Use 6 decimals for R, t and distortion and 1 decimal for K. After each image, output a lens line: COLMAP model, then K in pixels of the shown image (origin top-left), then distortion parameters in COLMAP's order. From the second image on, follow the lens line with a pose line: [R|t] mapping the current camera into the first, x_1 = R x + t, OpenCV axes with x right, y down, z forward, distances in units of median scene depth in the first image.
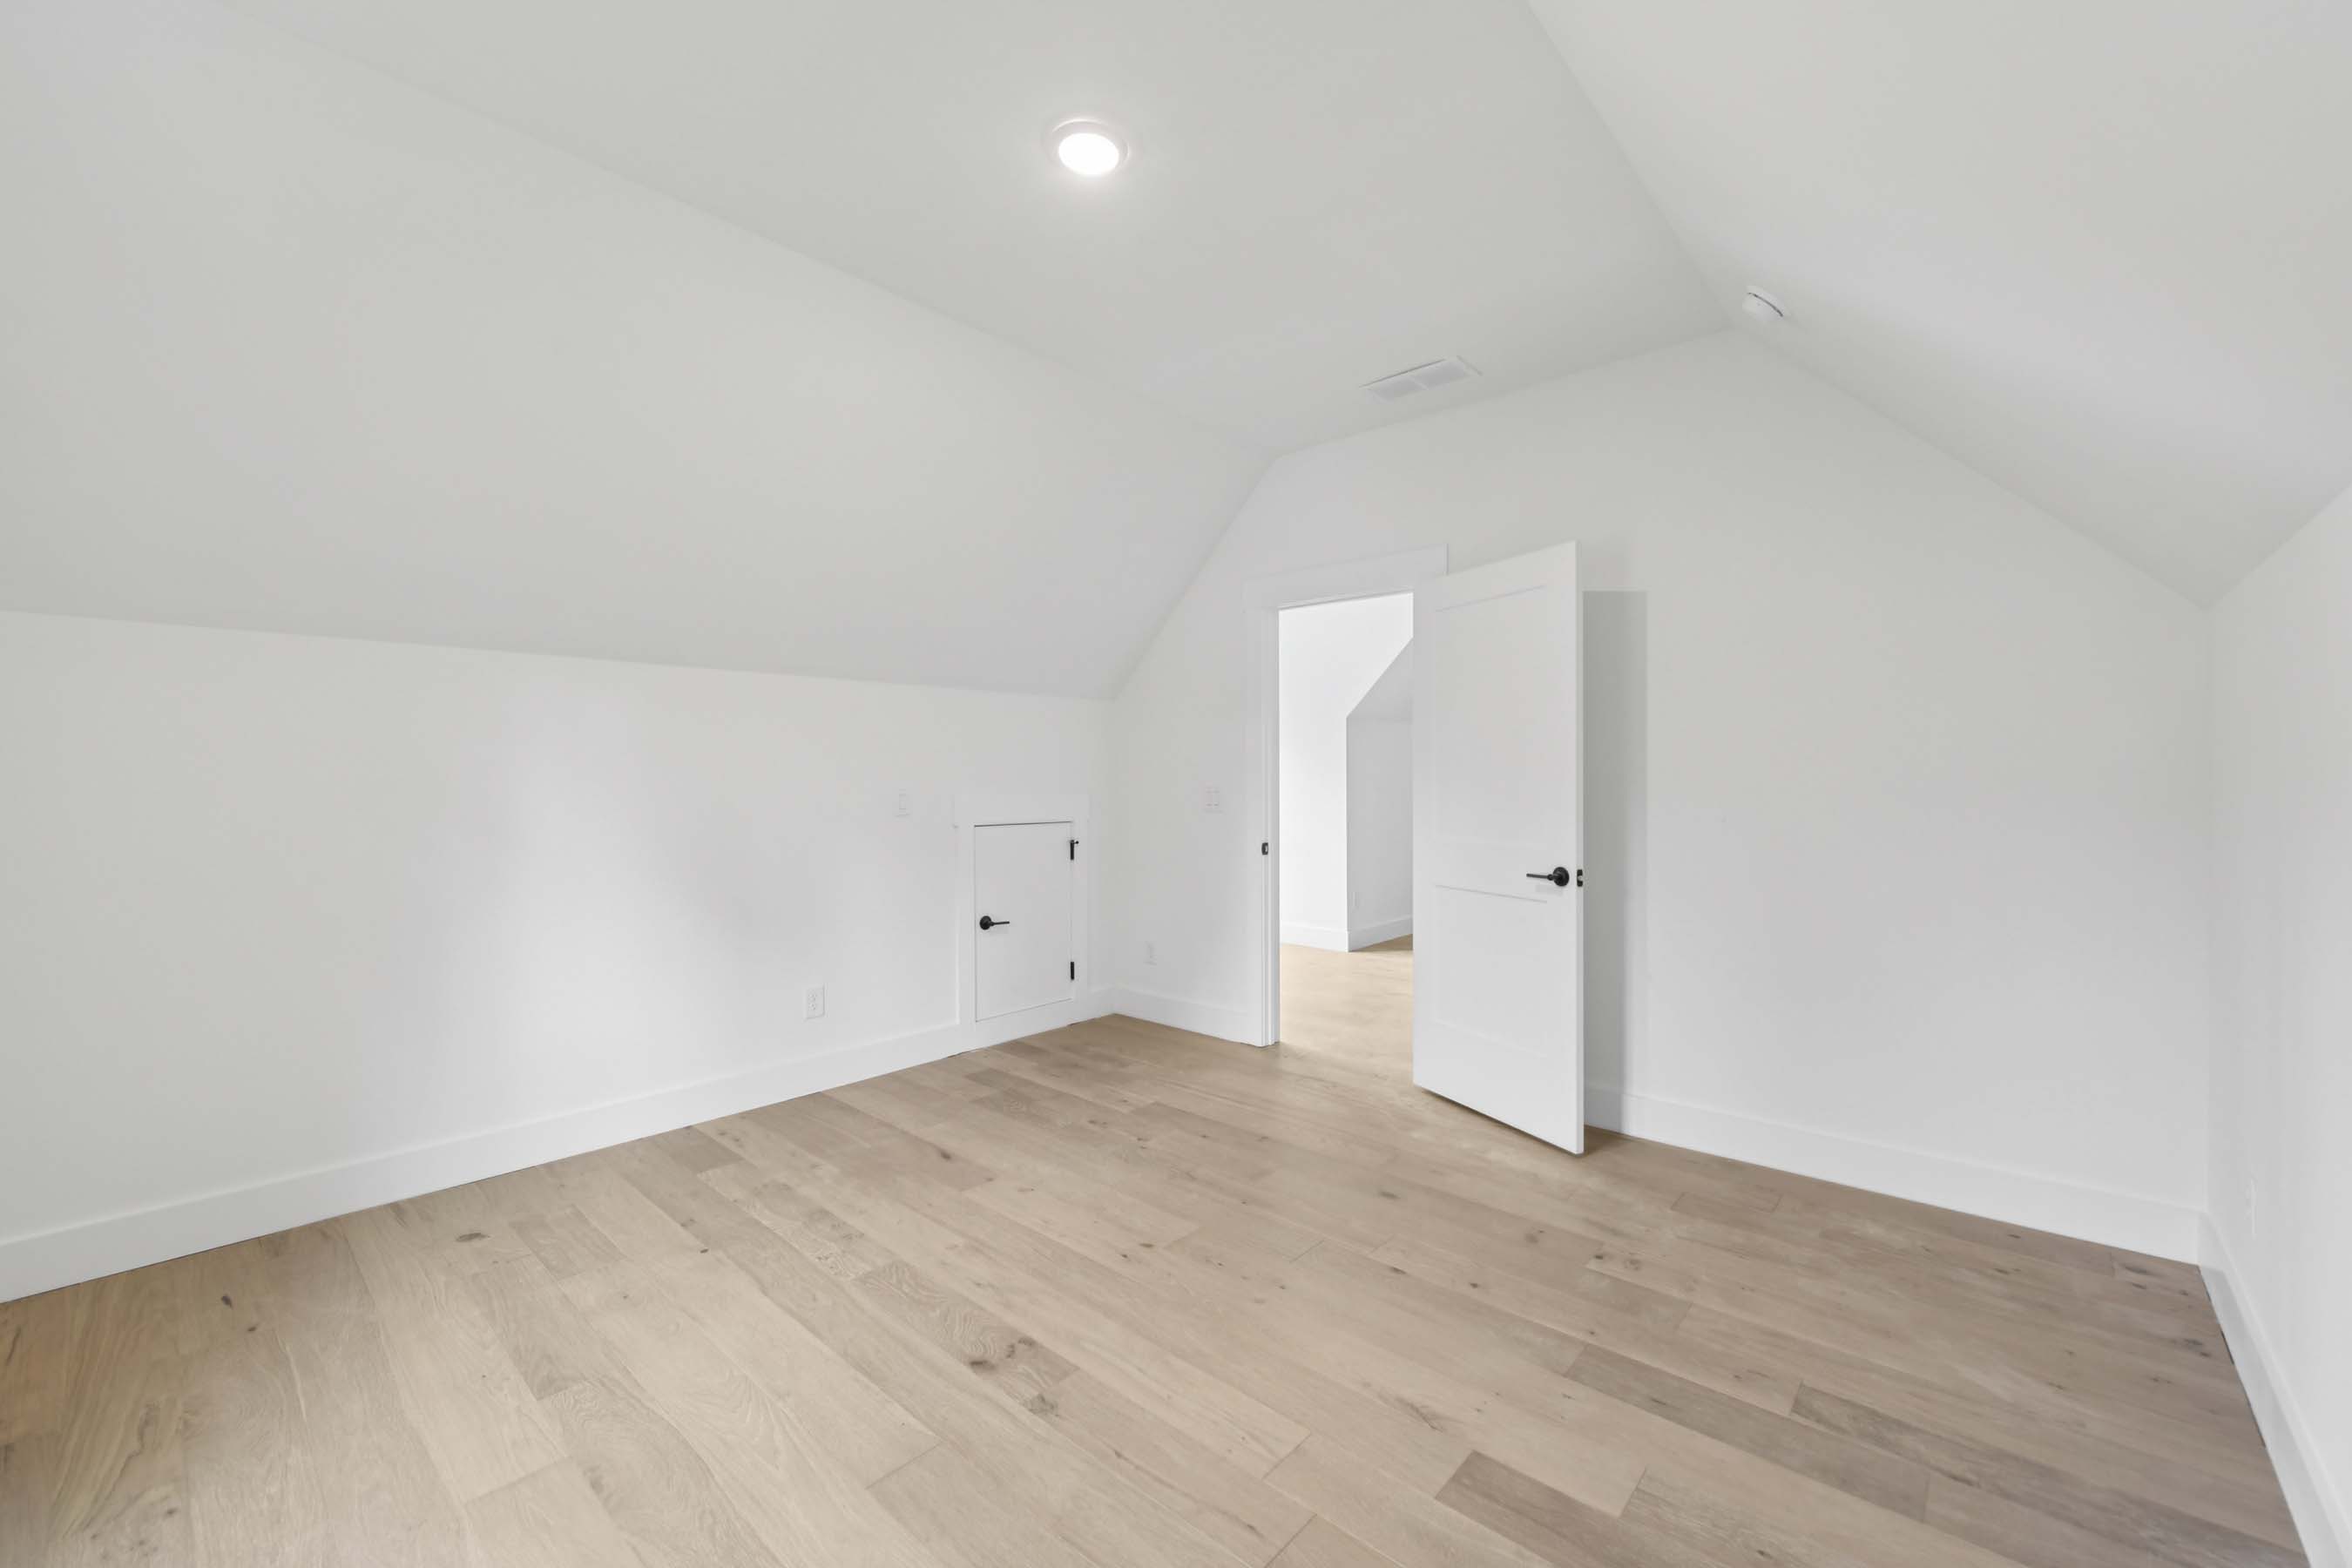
lens RADIAL K [[938.5, 0, 1176.3], [0, 938.5, 779.6], [0, 0, 1]] dist [-0.001723, -0.000065]
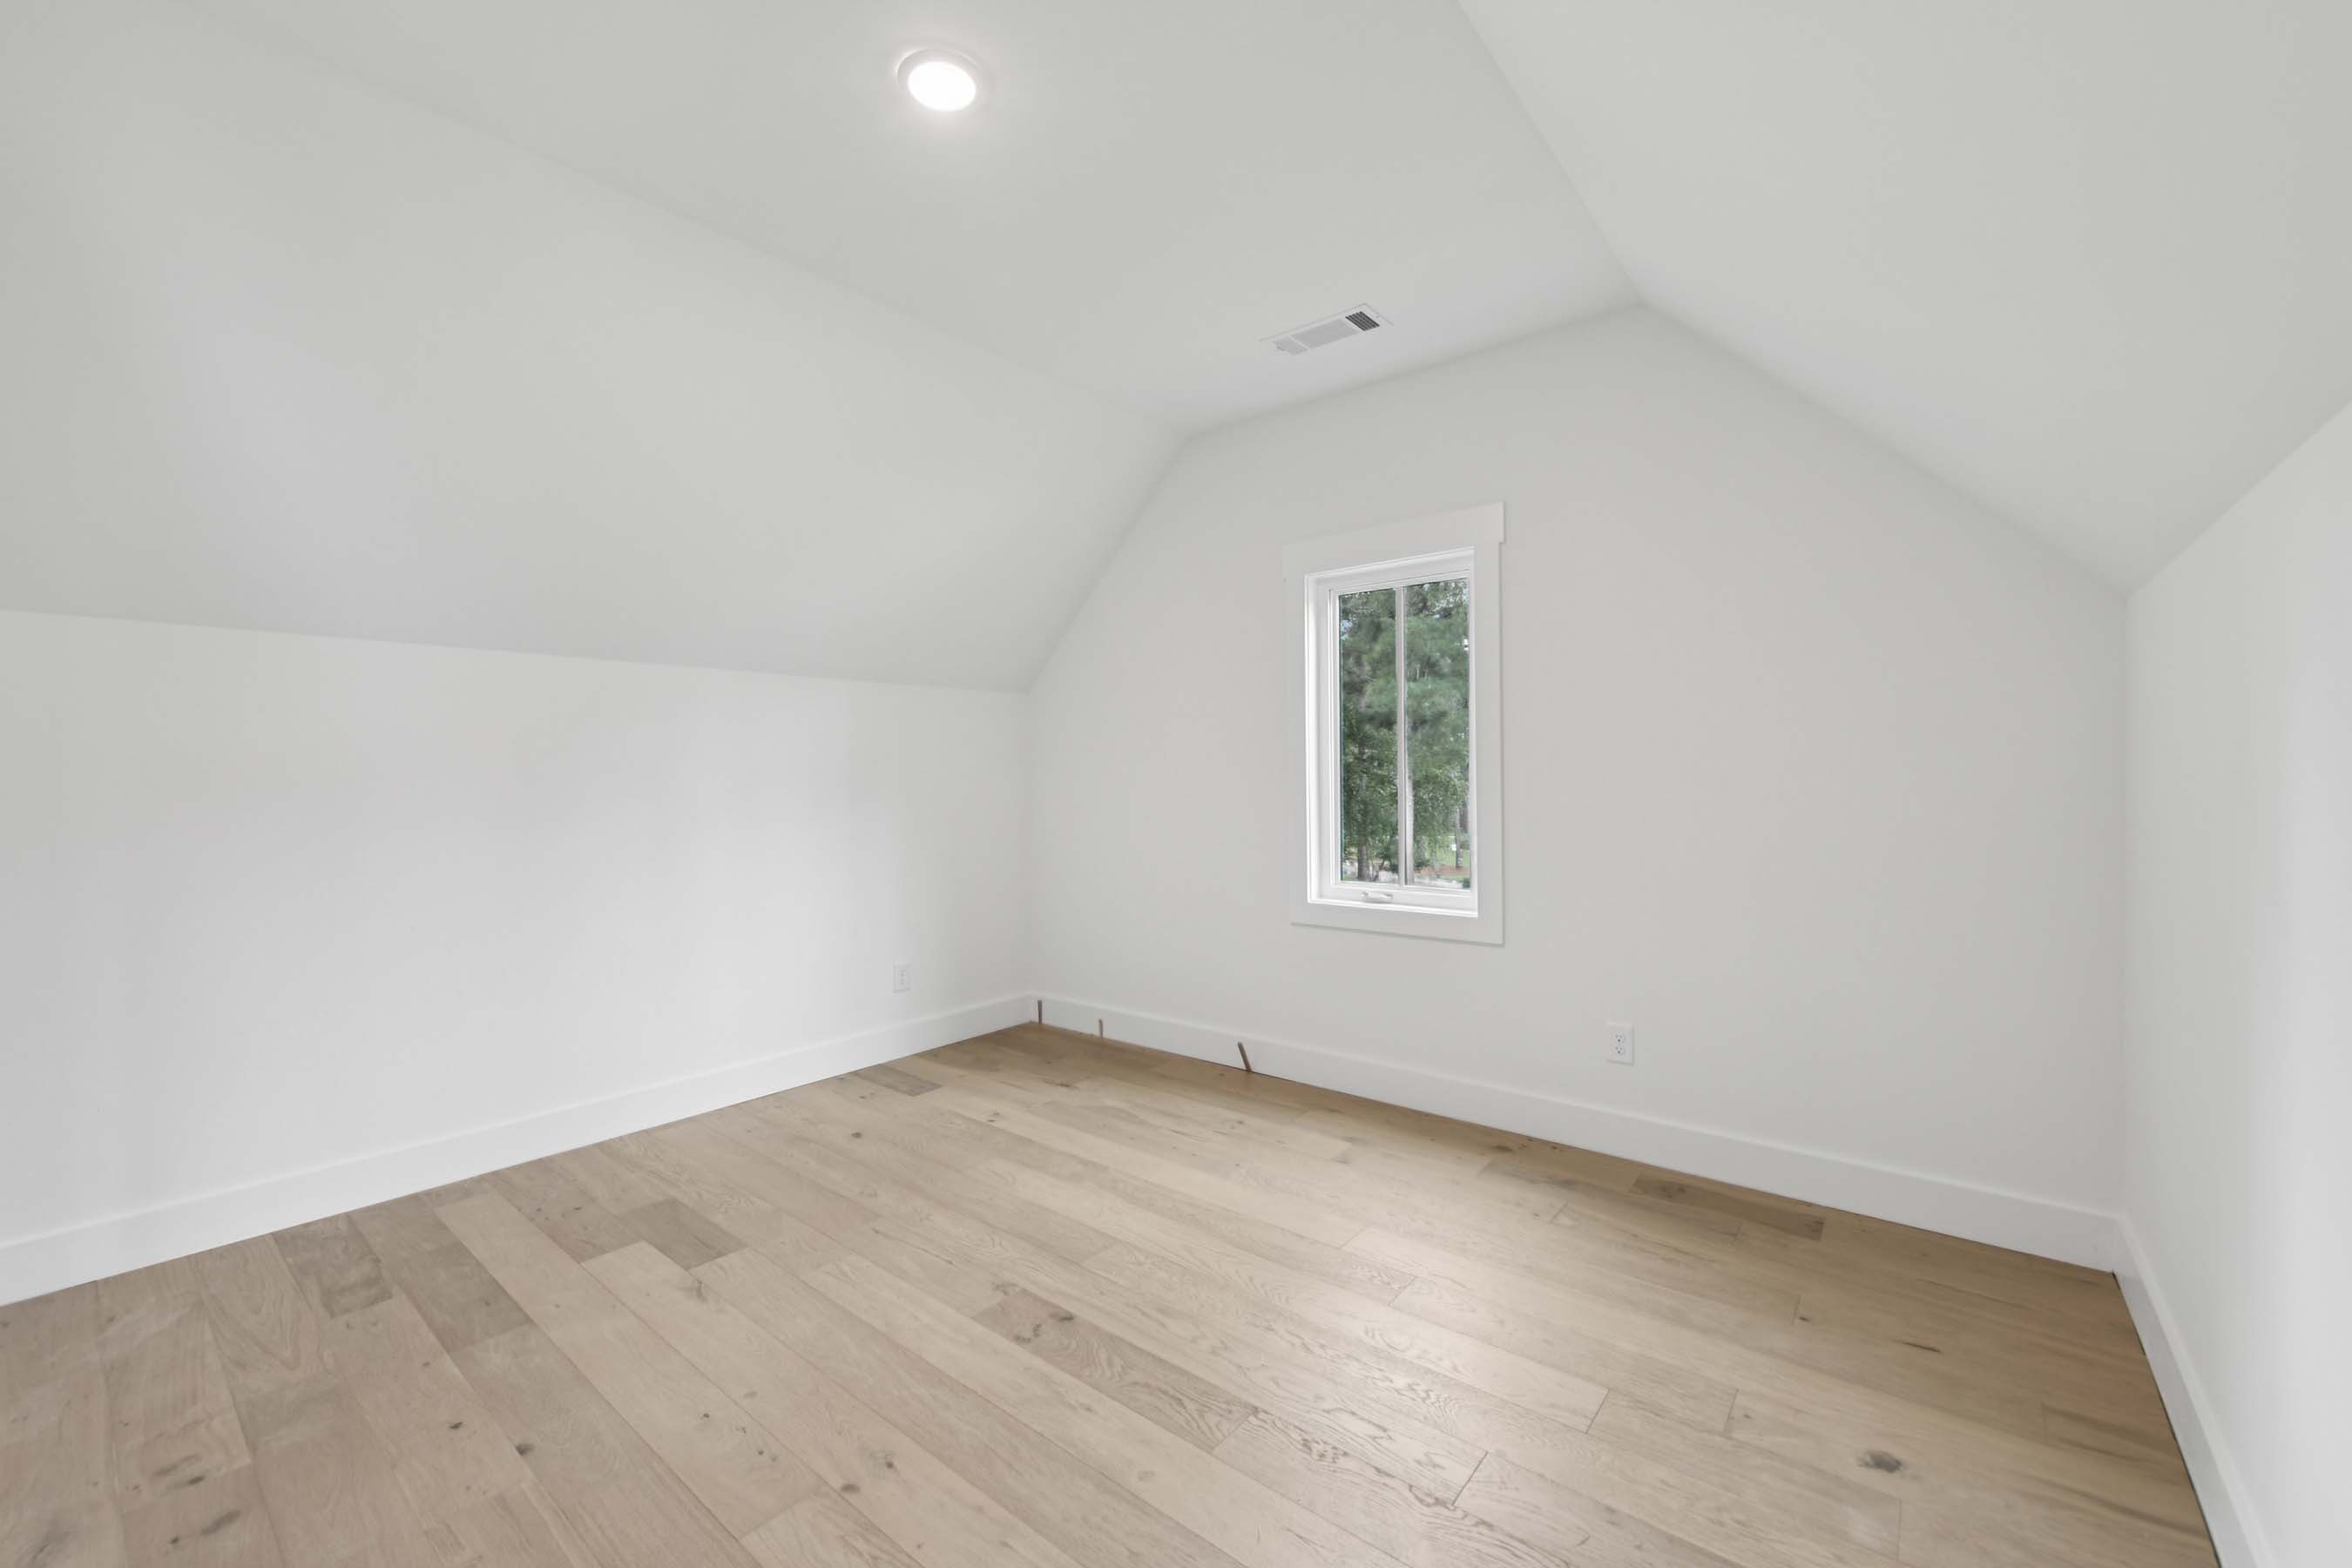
lens RADIAL K [[938.5, 0, 1175.4], [0, 938.5, 778.6], [0, 0, 1]] dist [-0.001723, -0.000065]
pose [[-0.998819, 0.010831, -0.047366, -0.280396], [0.010407, 0.999904, 0.009195, -0.007214], [0.047461, 0.008691, -0.998835, 1.993540]]
